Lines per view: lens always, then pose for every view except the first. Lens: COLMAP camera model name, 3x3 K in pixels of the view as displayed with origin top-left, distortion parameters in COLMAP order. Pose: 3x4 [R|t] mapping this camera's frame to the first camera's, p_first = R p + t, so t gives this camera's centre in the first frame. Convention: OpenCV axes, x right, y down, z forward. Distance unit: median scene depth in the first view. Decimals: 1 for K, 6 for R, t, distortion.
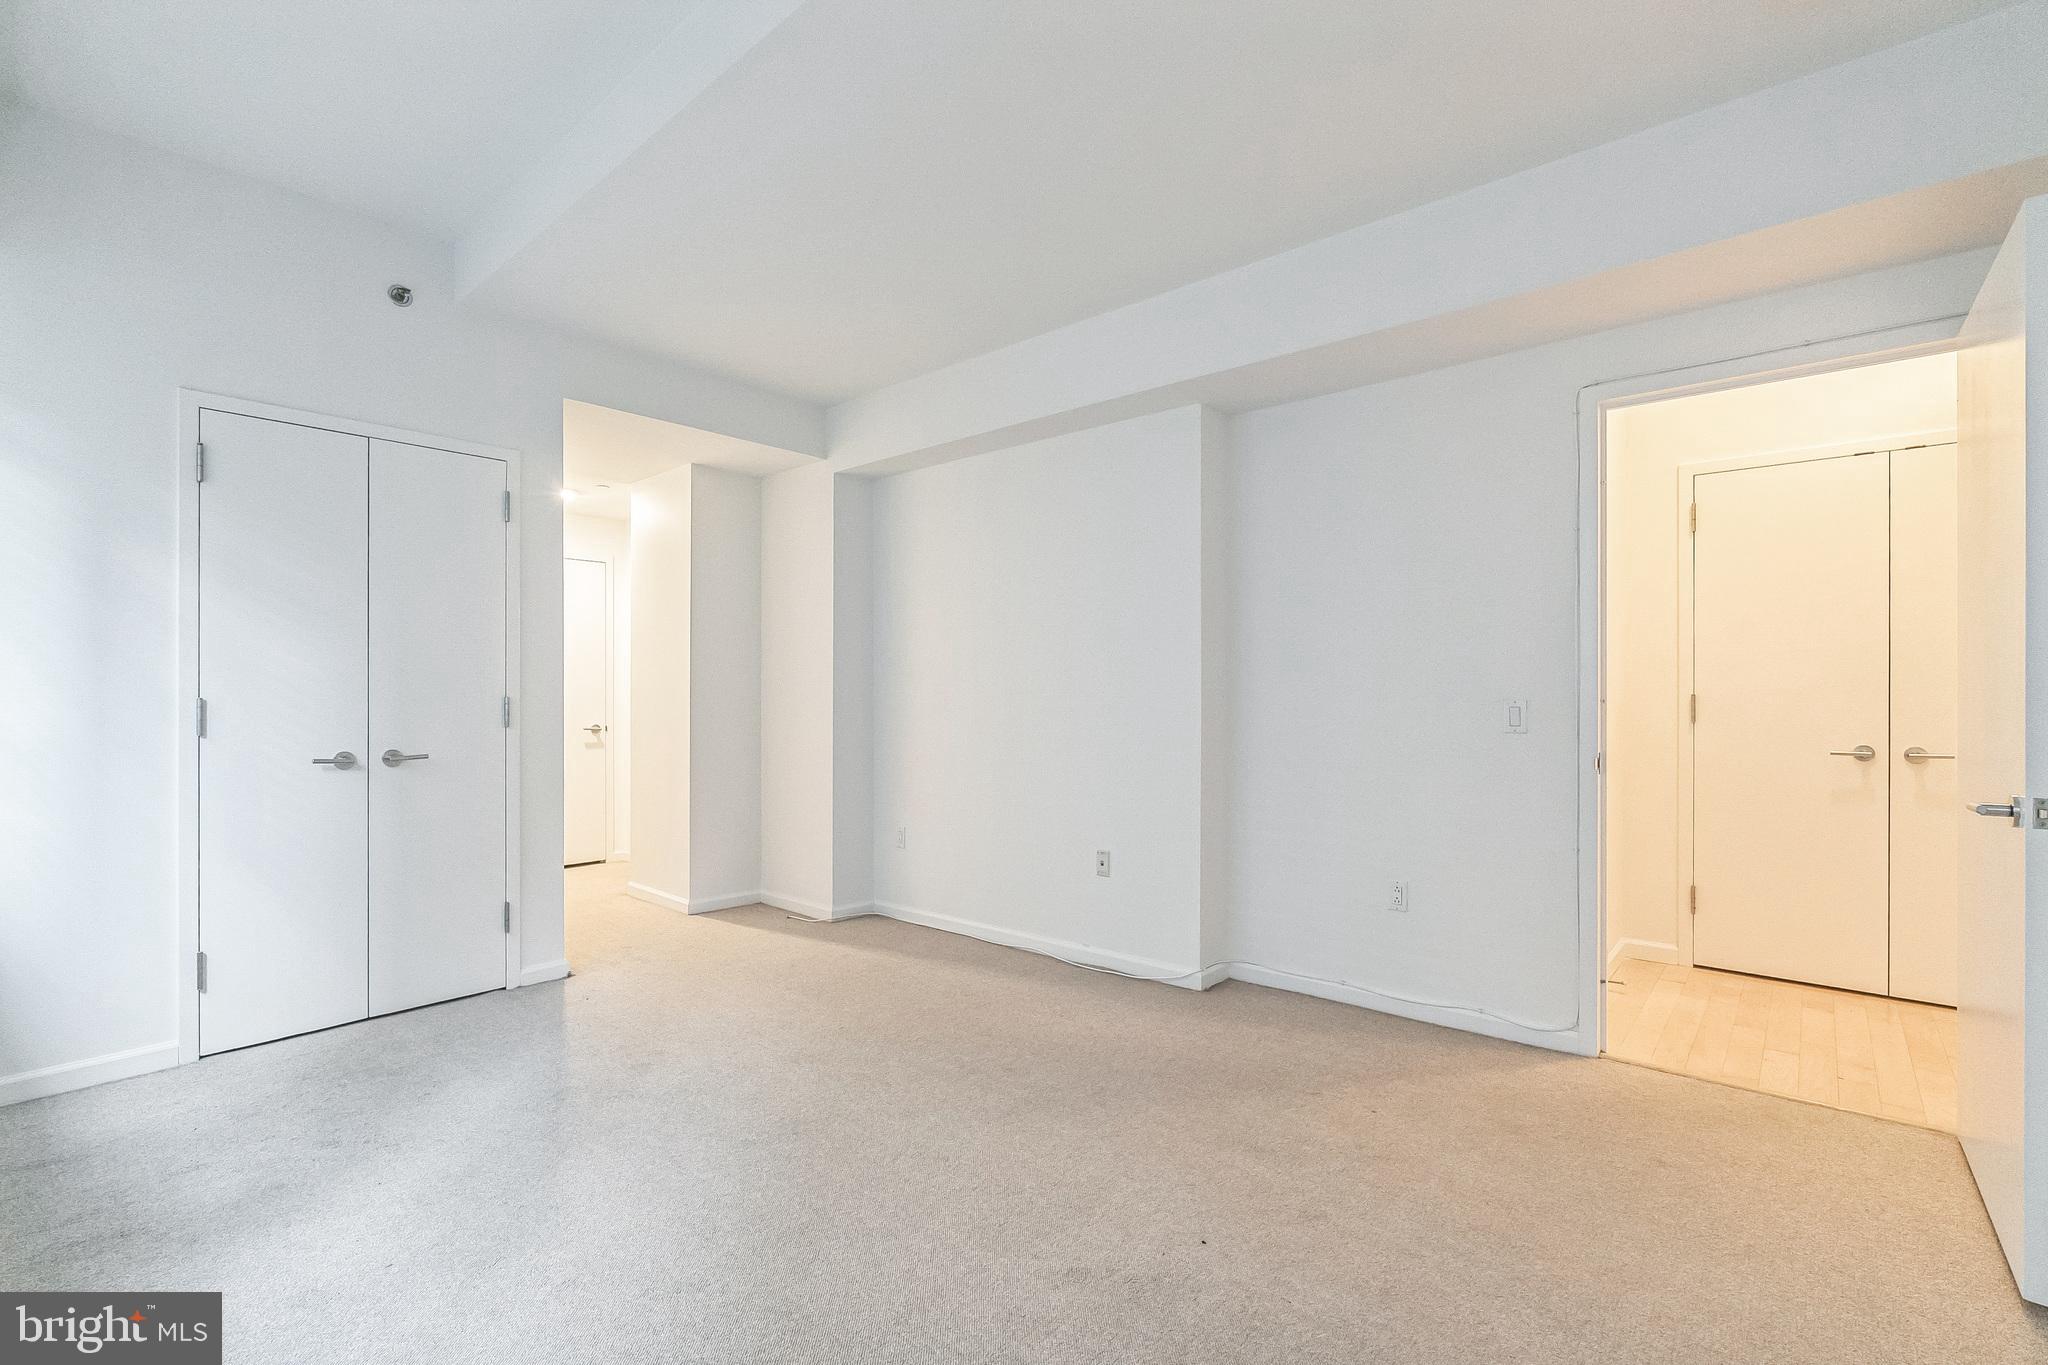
lens RADIAL K [[903.1, 0, 1022.5], [0, 903.1, 690.2], [0, 0, 1]] dist [-0.004863, -0.000321]
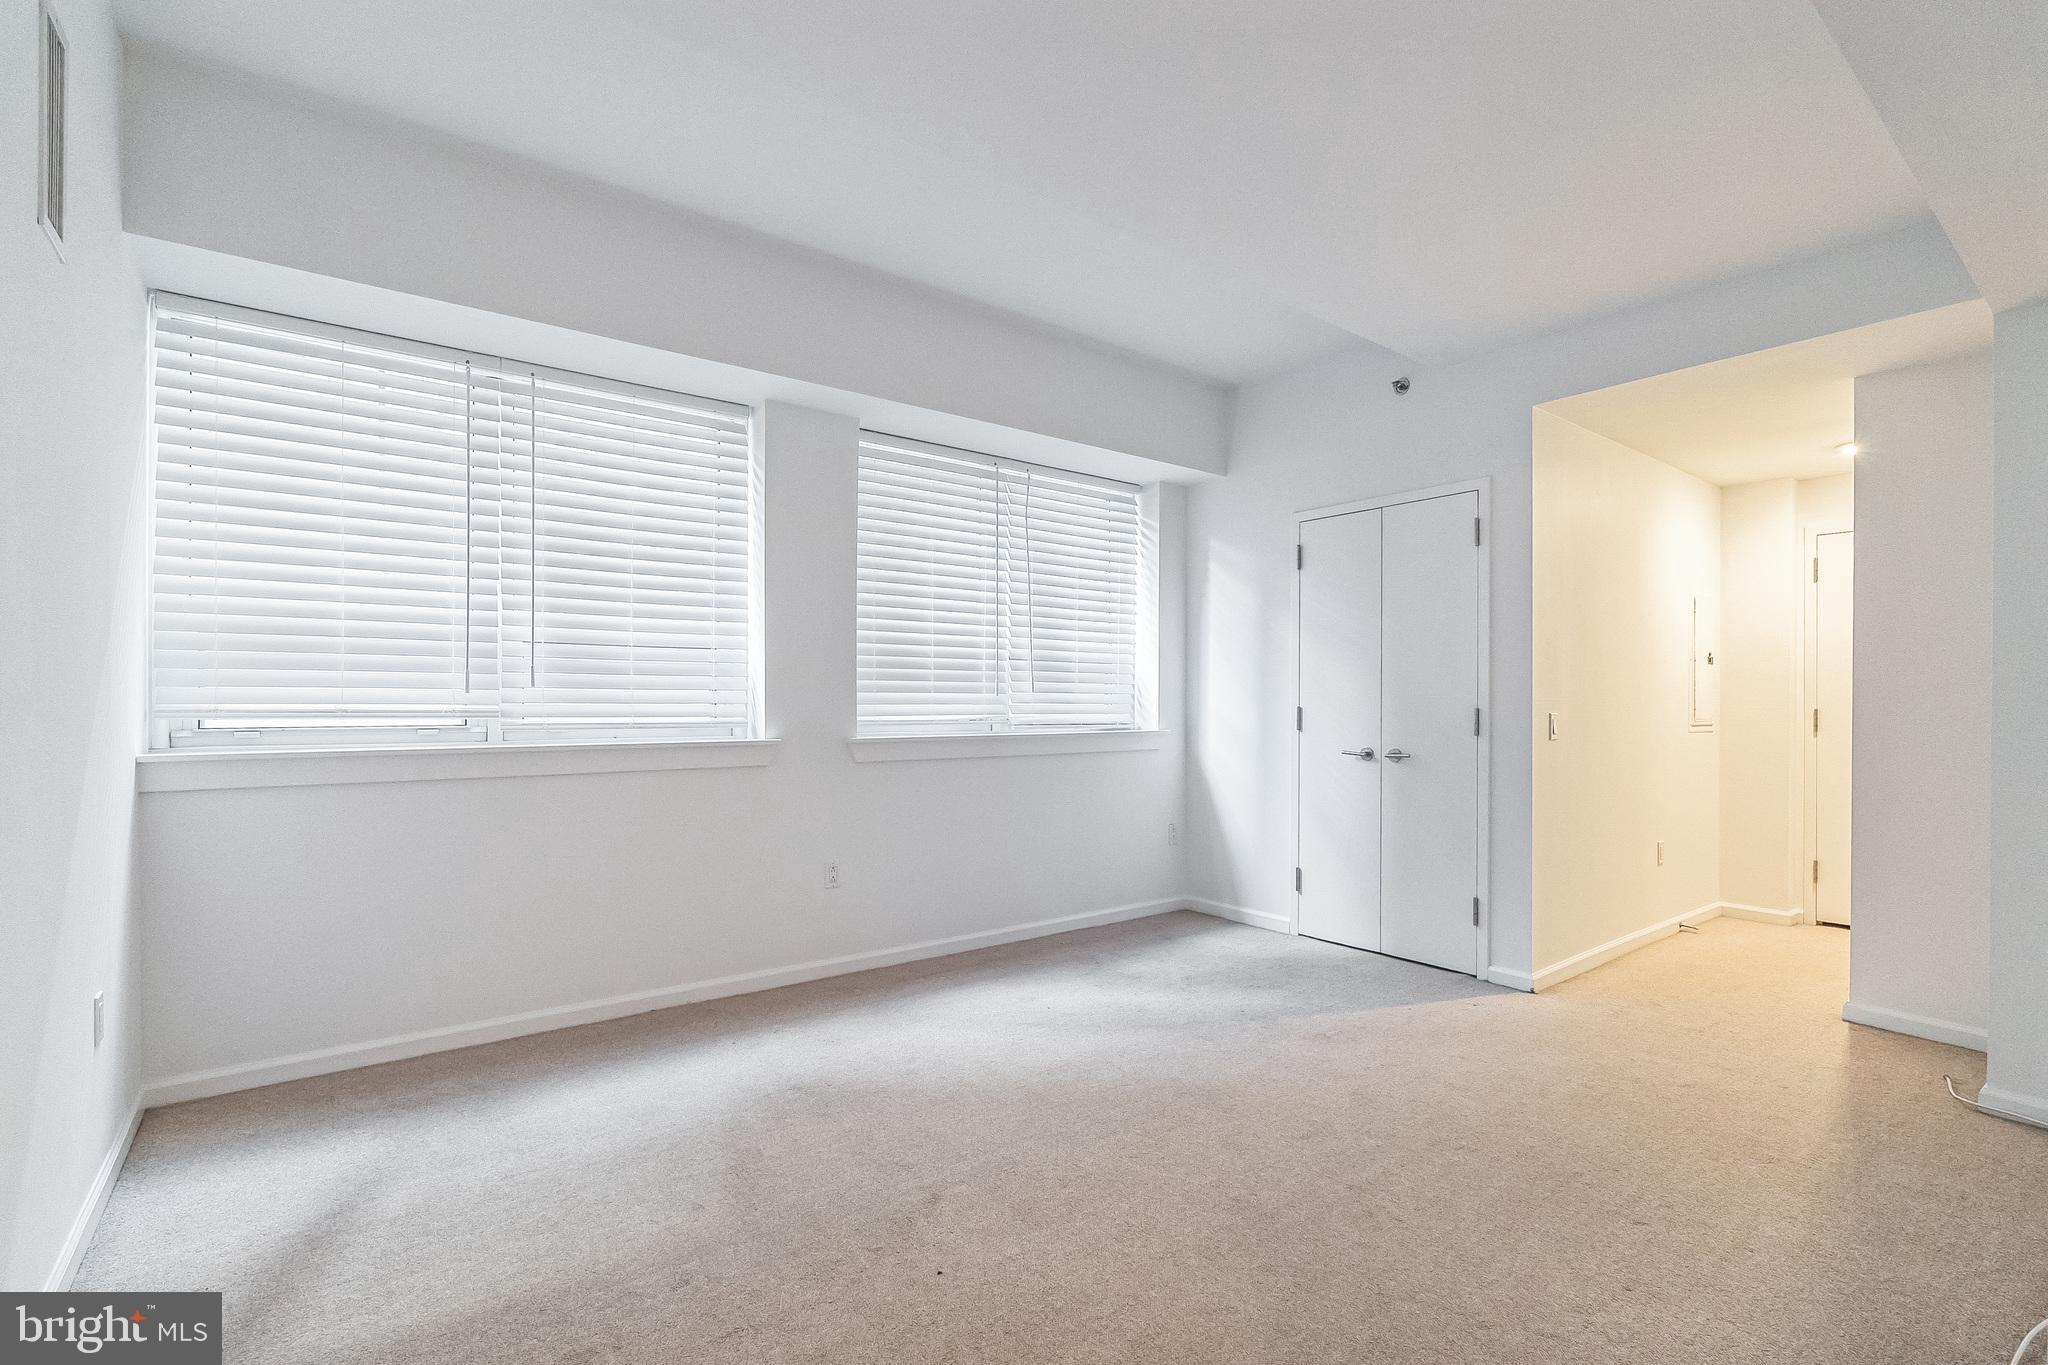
lens RADIAL K [[924.8, 0, 1024.5], [0, 924.8, 702.6], [0, 0, 1]] dist [-0.002331, -0.000251]
pose [[-0.208809, 0.002365, -0.977954, 0.669691], [0.003728, 0.999992, 0.001622, -0.003281], [0.977949, -0.003307, -0.208816, 0.749130]]
